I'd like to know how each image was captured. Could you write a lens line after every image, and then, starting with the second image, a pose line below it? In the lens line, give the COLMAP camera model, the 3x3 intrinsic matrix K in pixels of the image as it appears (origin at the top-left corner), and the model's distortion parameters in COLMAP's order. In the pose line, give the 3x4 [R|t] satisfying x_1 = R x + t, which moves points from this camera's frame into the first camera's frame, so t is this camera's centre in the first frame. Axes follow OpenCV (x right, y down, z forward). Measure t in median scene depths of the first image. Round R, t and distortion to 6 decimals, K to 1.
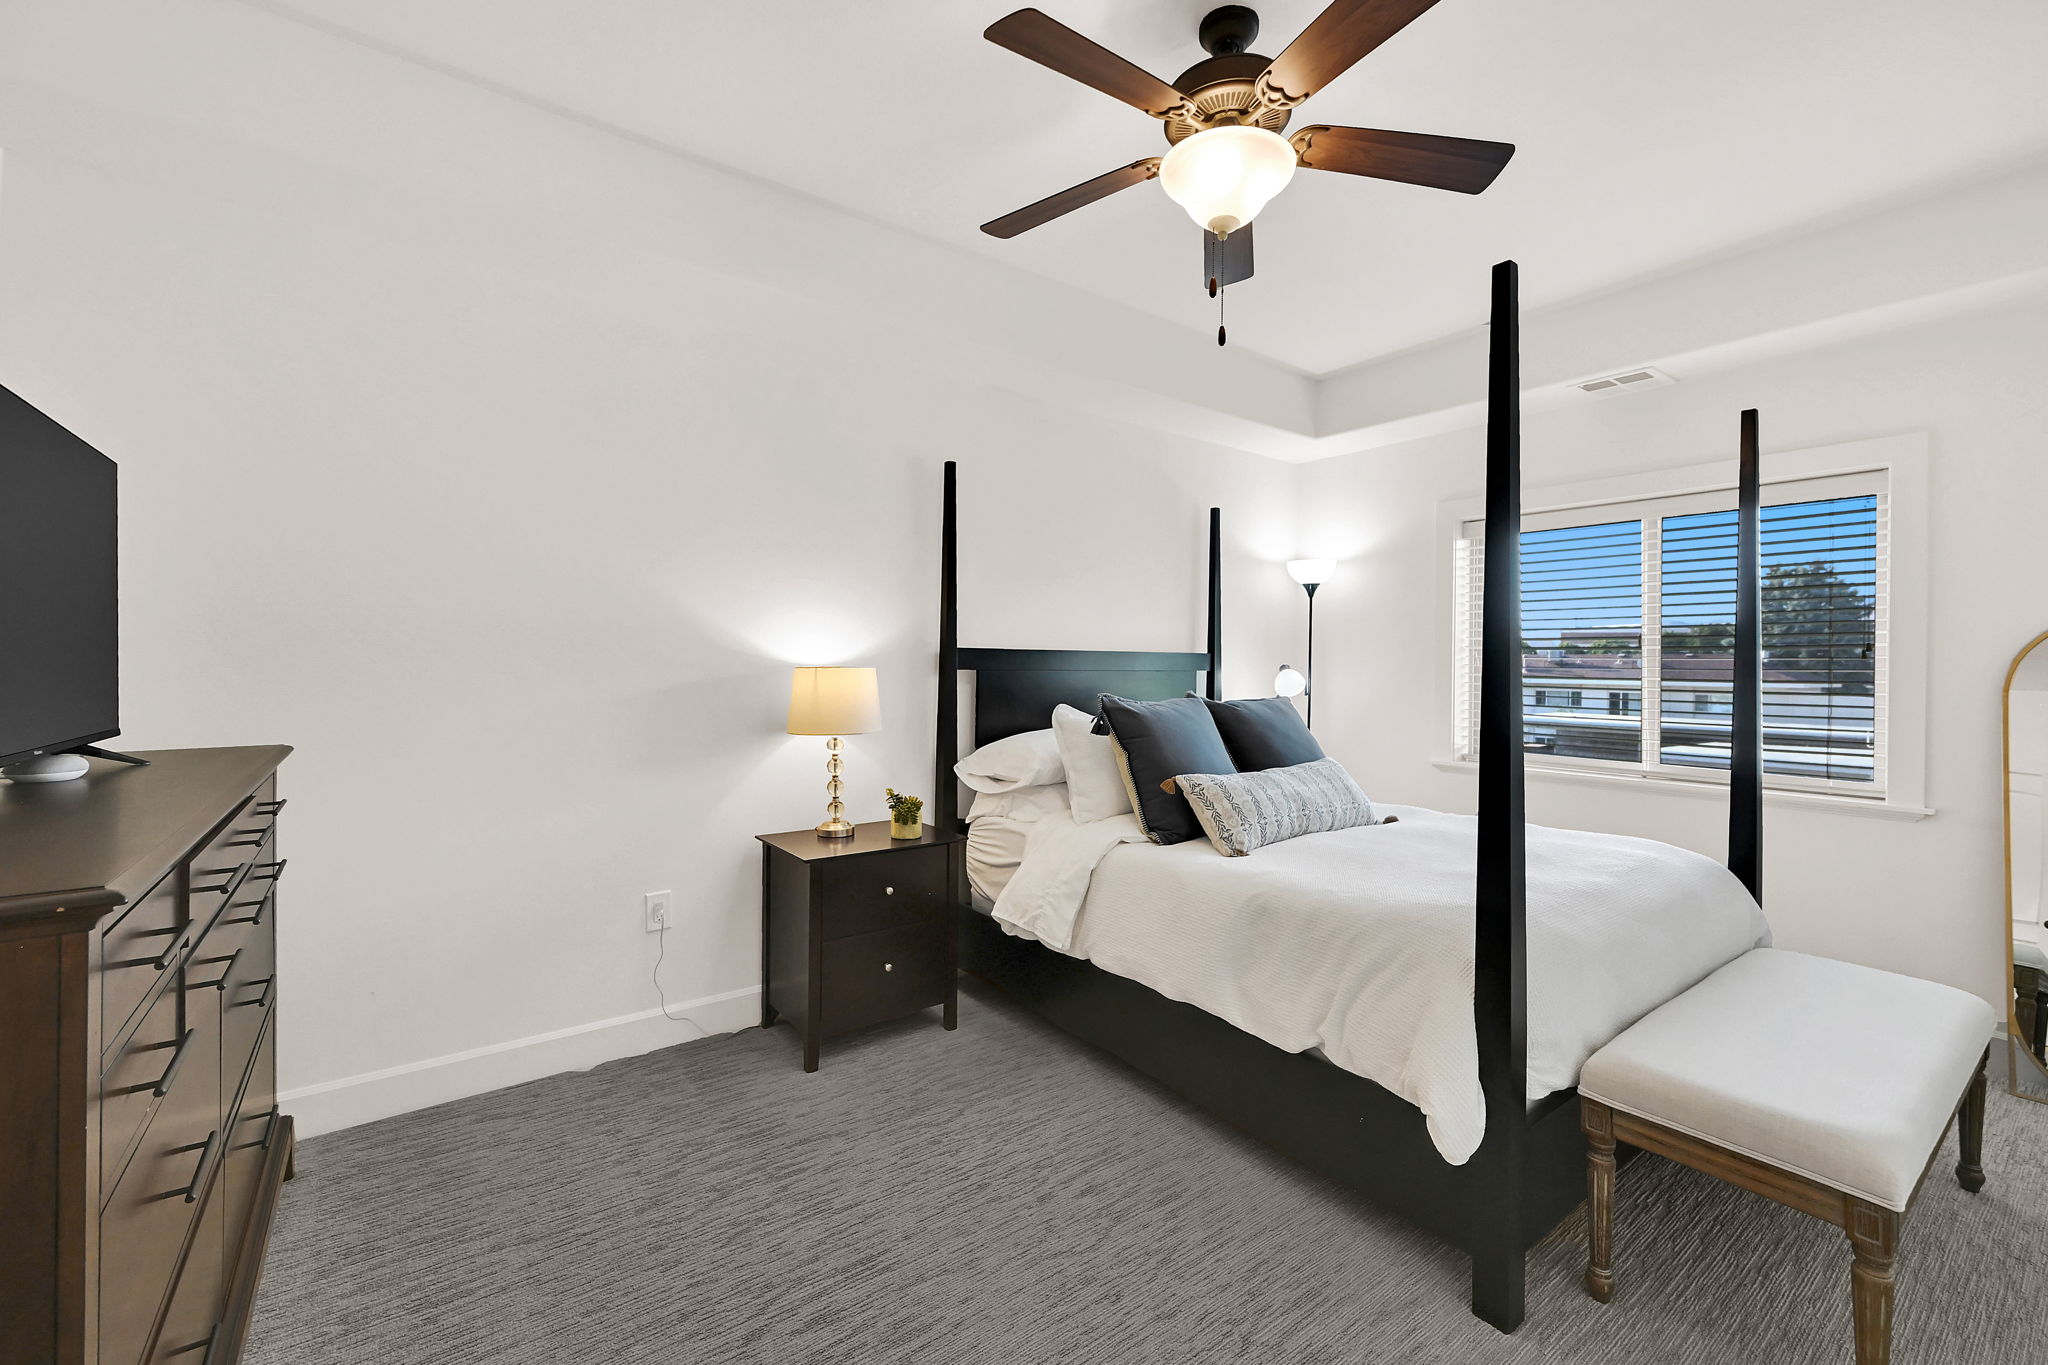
lens RADIAL K [[842.5, 0, 1023.1], [0, 842.5, 653.5], [0, 0, 1]] dist [-0.000446, 0.000895]
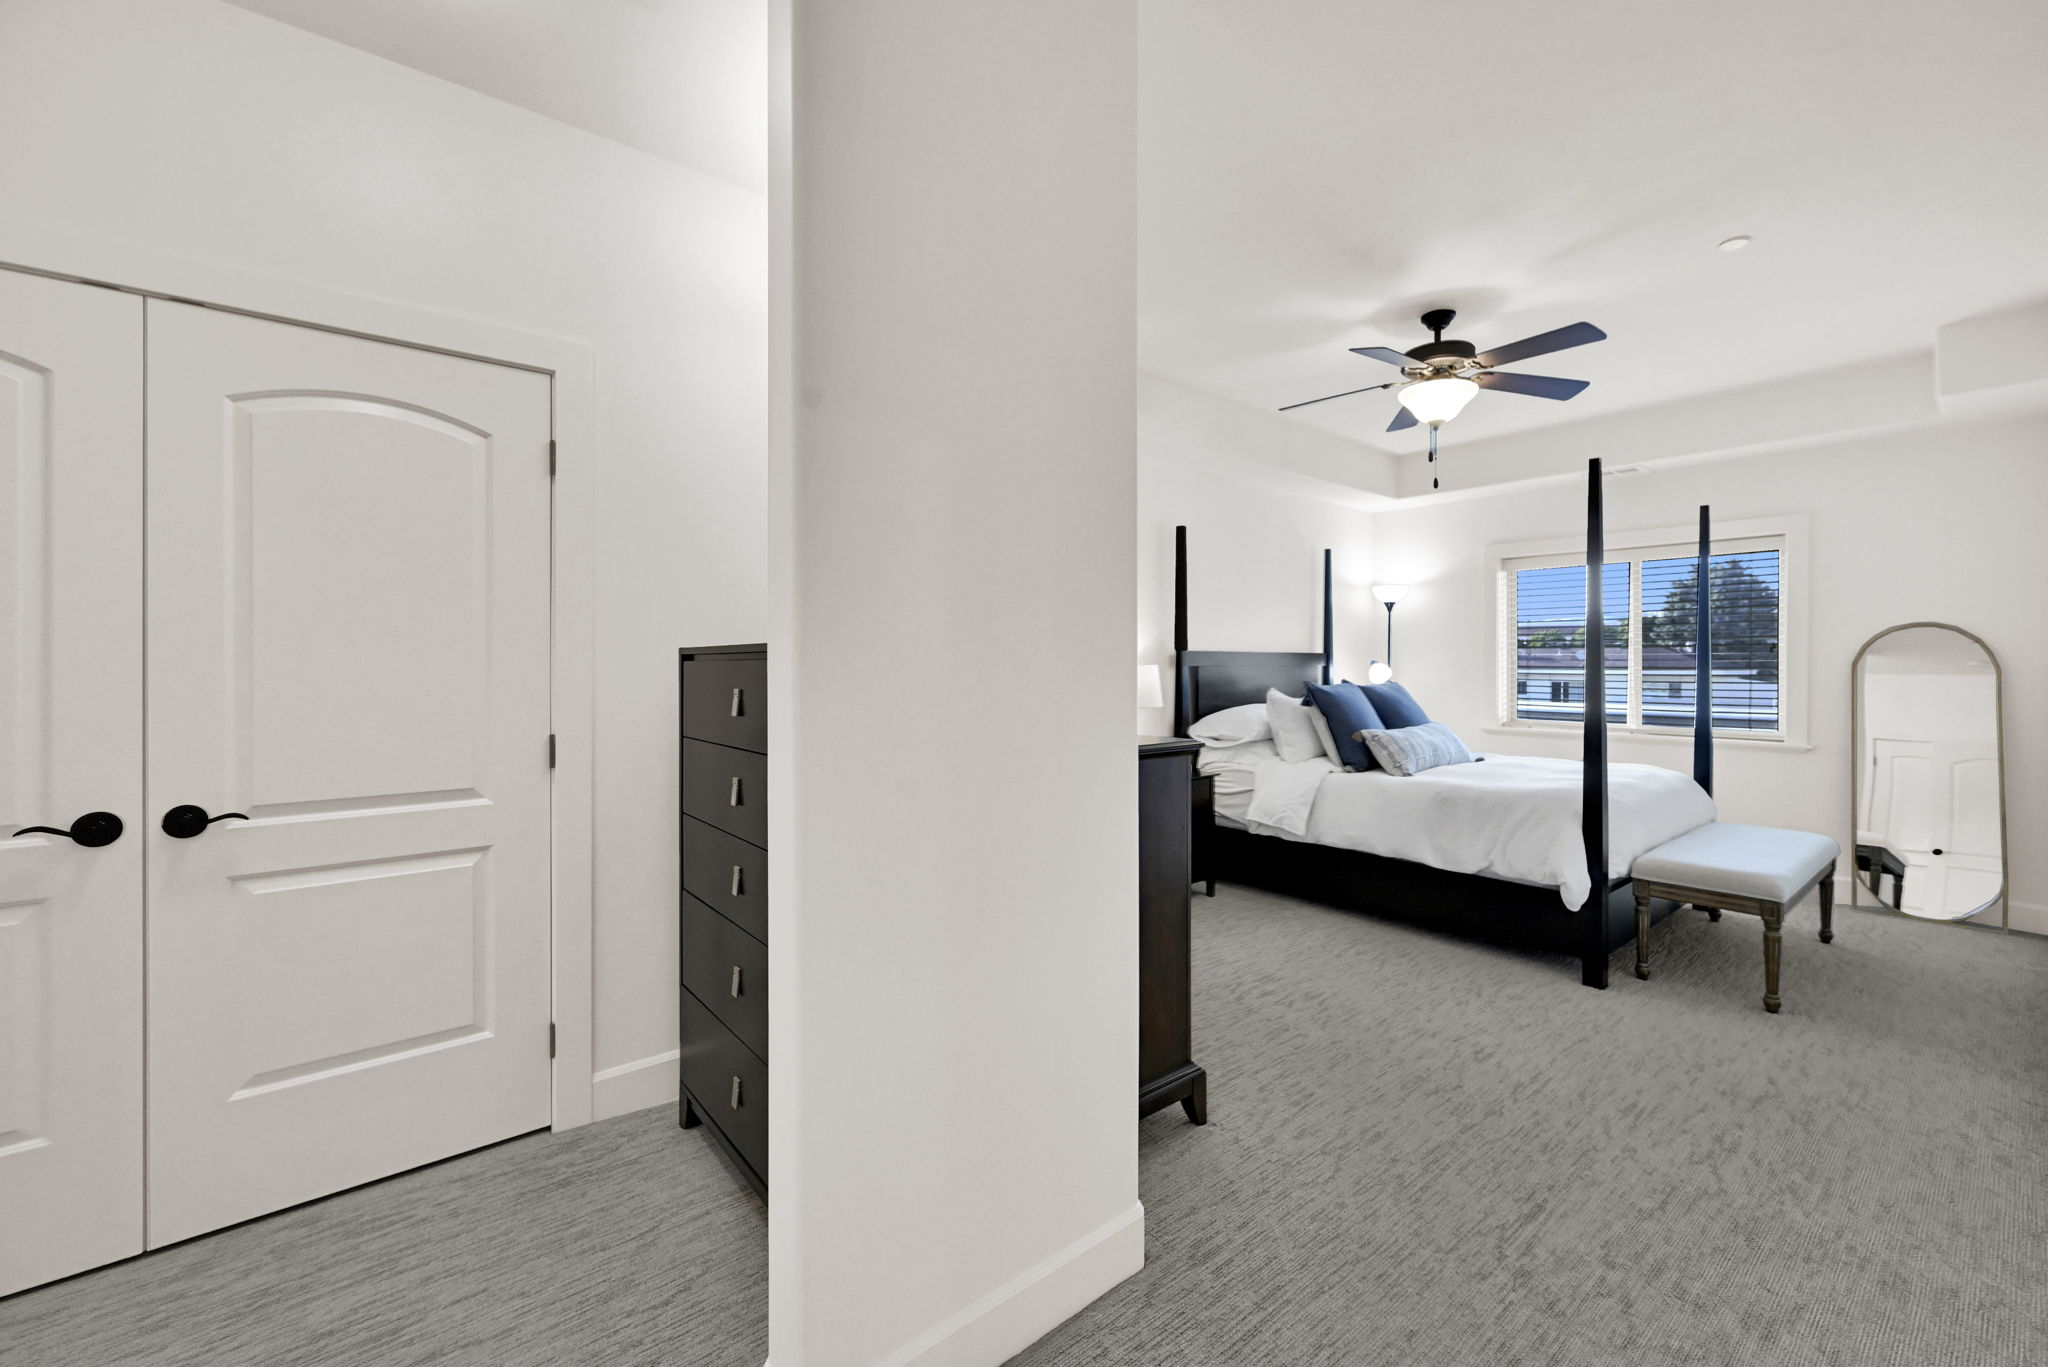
lens RADIAL K [[826.4, 0, 1021.1], [0, 826.4, 655.0], [0, 0, 1]] dist [0.000543, -0.000134]
pose [[0.999009, -0.008666, 0.043654, -0.537952], [0.008426, 0.999948, 0.005700, -0.013712], [-0.043702, -0.005326, 0.999030, -0.550715]]
